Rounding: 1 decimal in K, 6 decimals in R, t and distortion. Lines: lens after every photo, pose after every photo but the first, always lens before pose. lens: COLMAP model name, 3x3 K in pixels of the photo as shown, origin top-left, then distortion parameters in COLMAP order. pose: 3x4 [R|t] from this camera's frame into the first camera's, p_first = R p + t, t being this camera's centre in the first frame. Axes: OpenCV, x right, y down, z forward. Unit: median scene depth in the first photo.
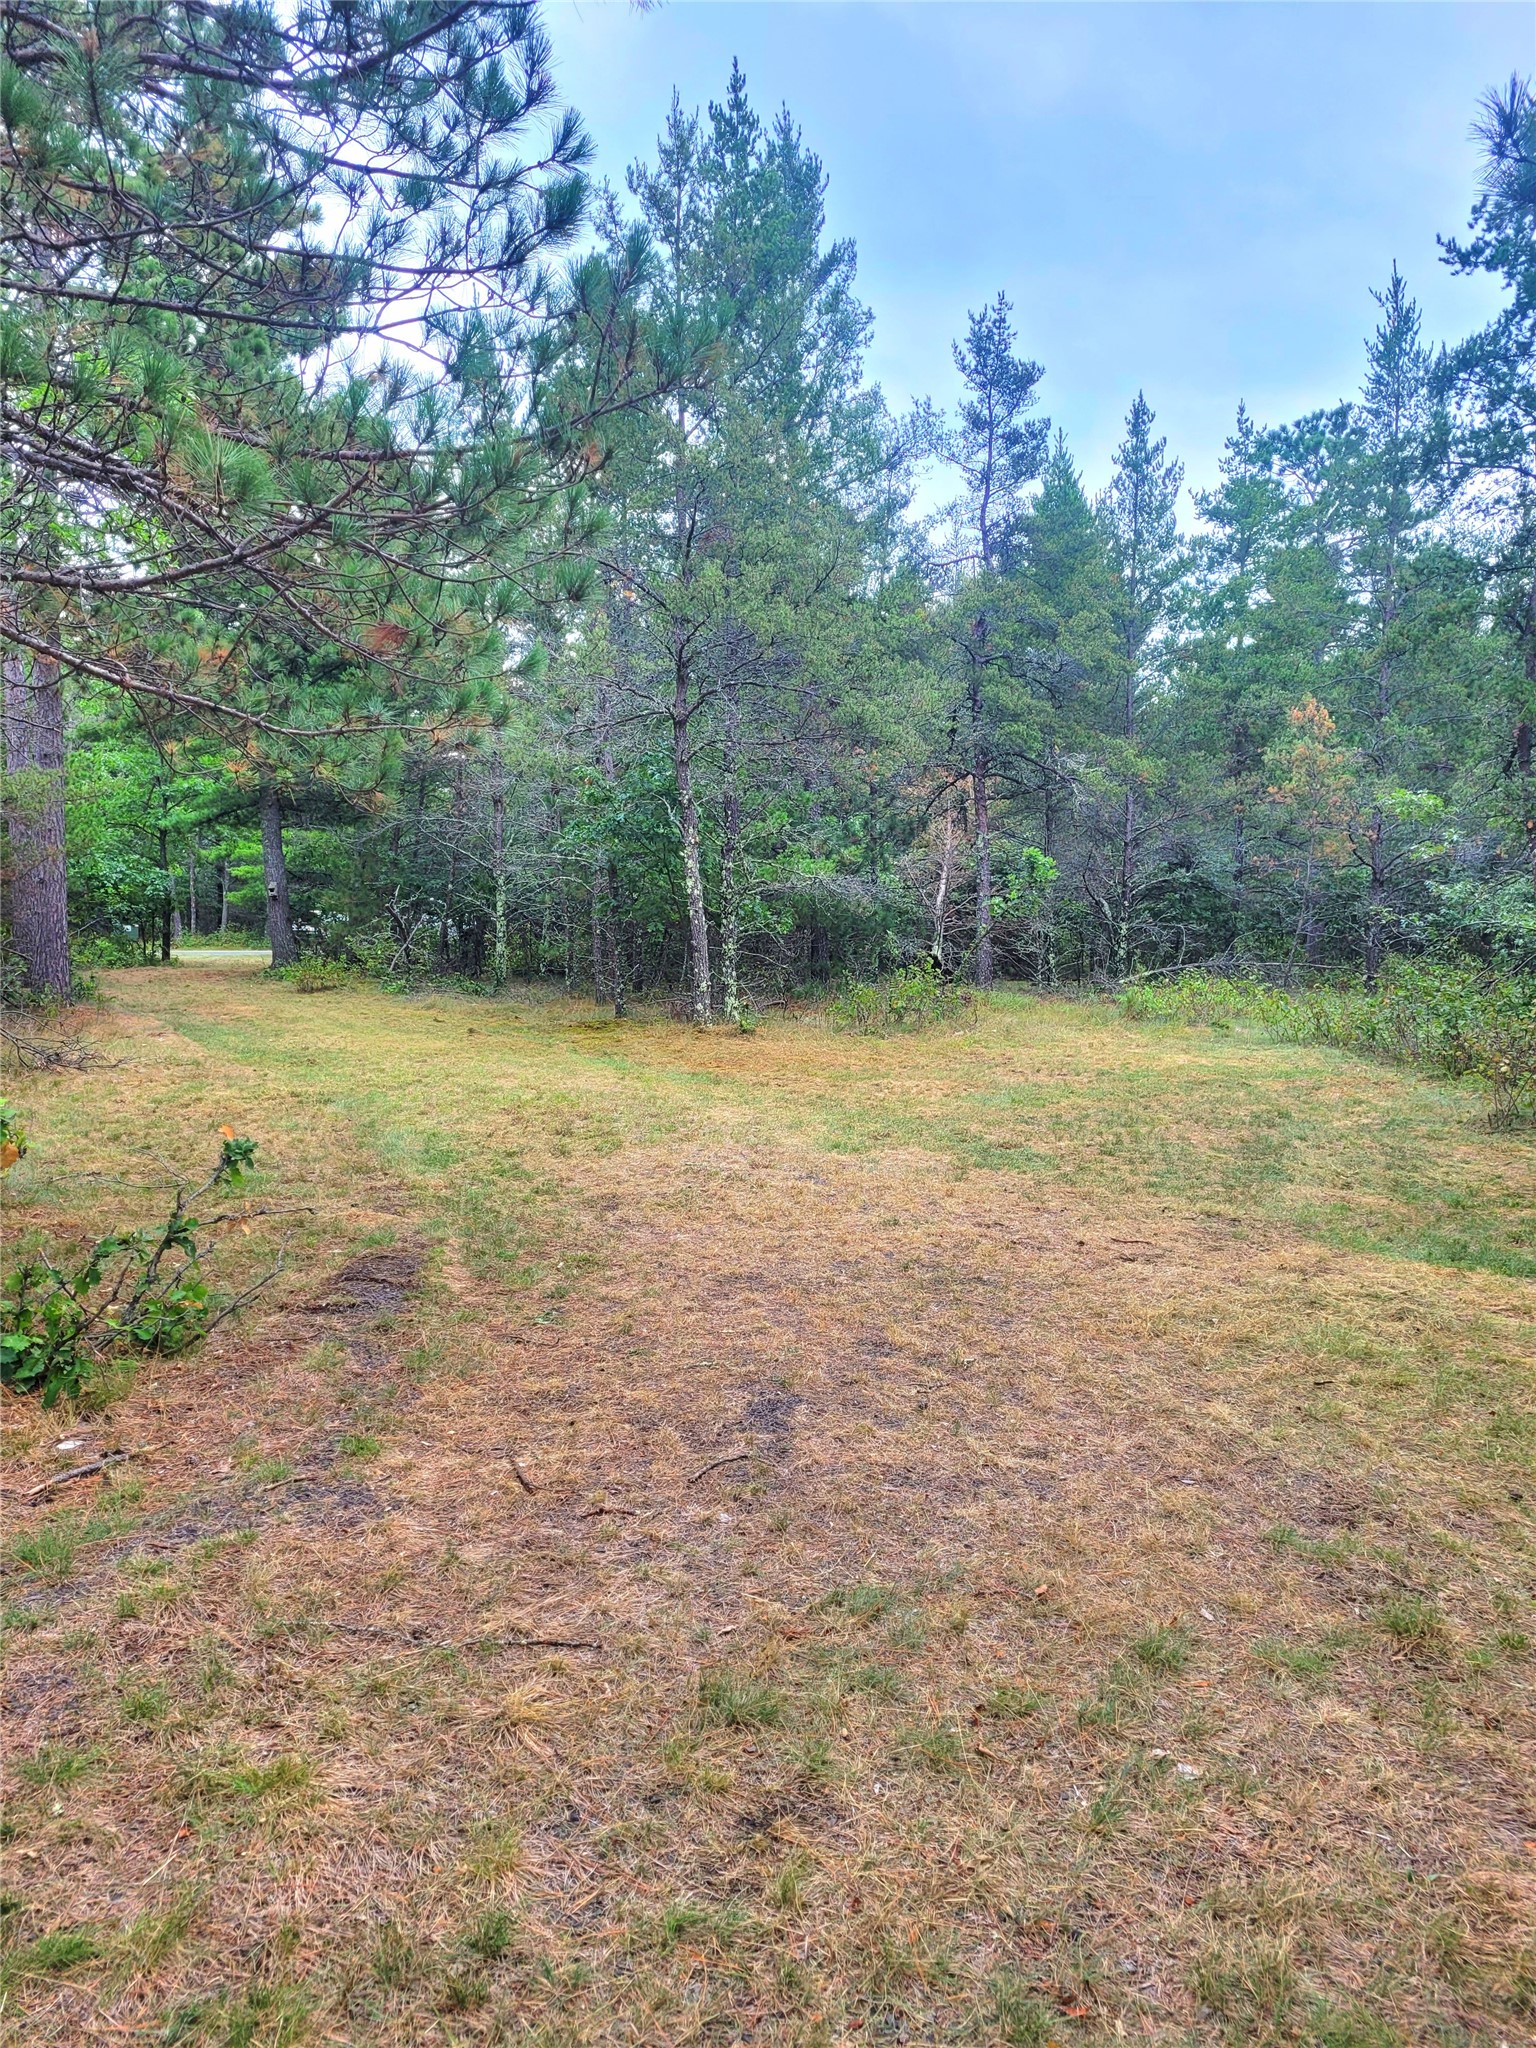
lens RADIAL K [[1493.0, 0, 785.2], [0, 1493.0, 1003.0], [0, 0, 1]] dist [0.002072, -0.014739]
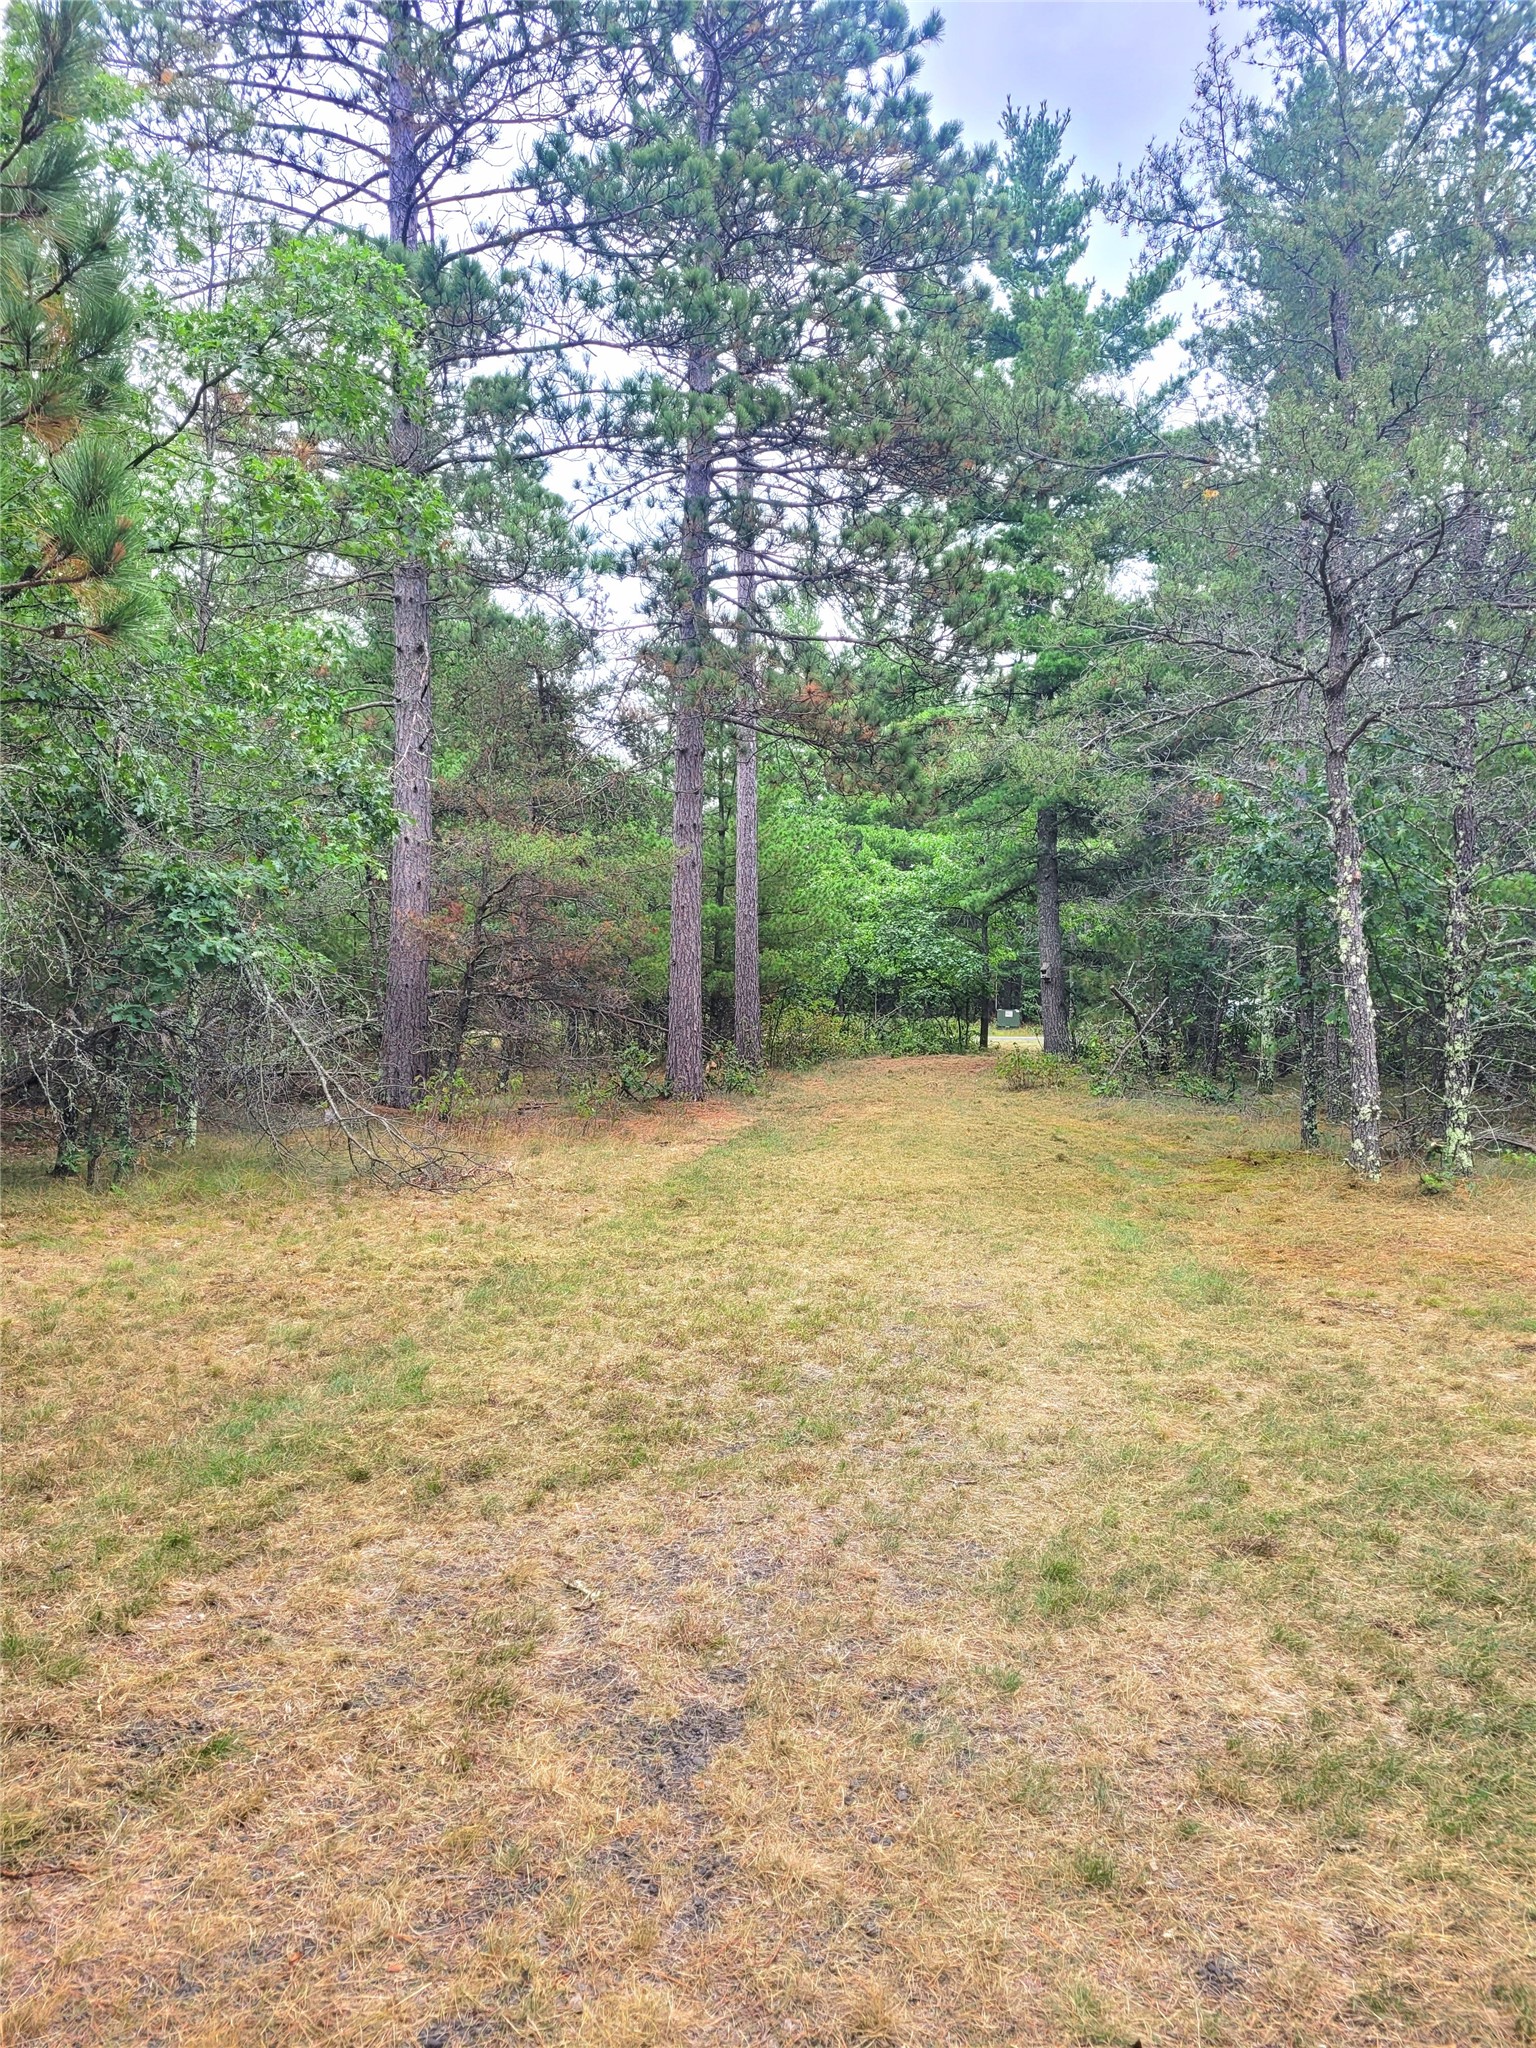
lens RADIAL K [[1493.0, 0, 768.0], [0, 1493.0, 1019.8], [0, 0, 1]] dist [0.002072, -0.014739]
pose [[0.798219, 0.006754, -0.602329, 0.075968], [-0.034870, 0.998778, -0.035011, -0.012228], [0.601357, 0.048950, 0.797480, 0.231375]]
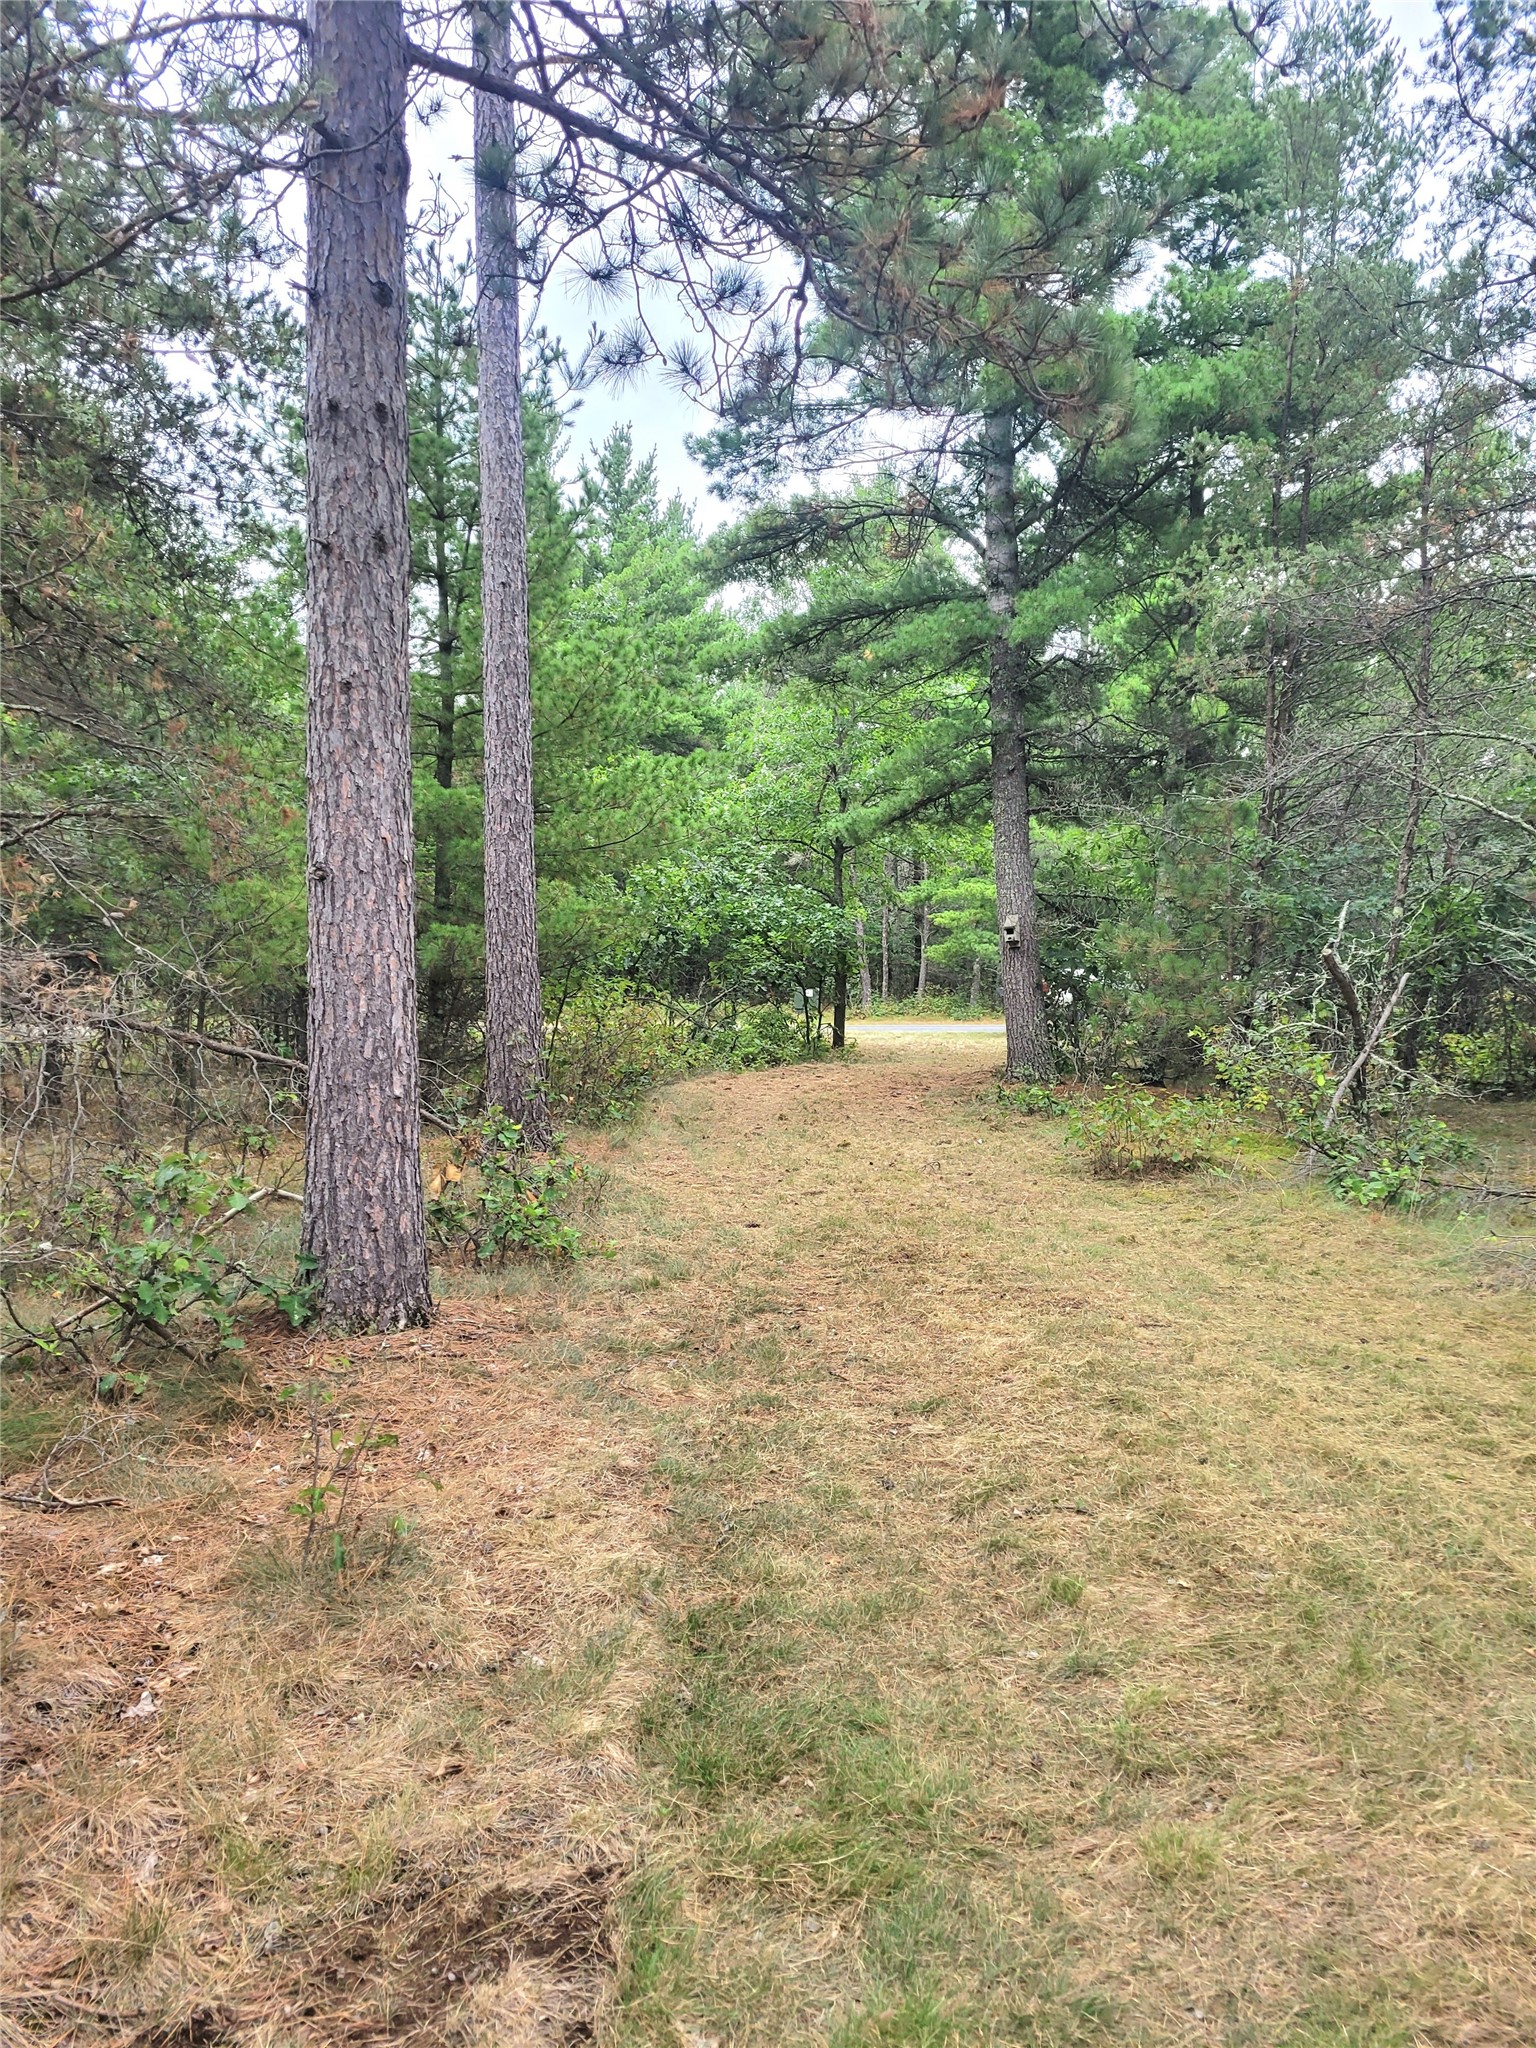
lens RADIAL K [[1493.0, 0, 769.9], [0, 1493.0, 1031.5], [0, 0, 1]] dist [0.002072, -0.014739]
pose [[0.896206, 0.012858, -0.443452, -0.227937], [-0.021126, 0.999683, -0.013711, -0.038082], [0.443135, 0.021656, 0.896193, 0.600711]]
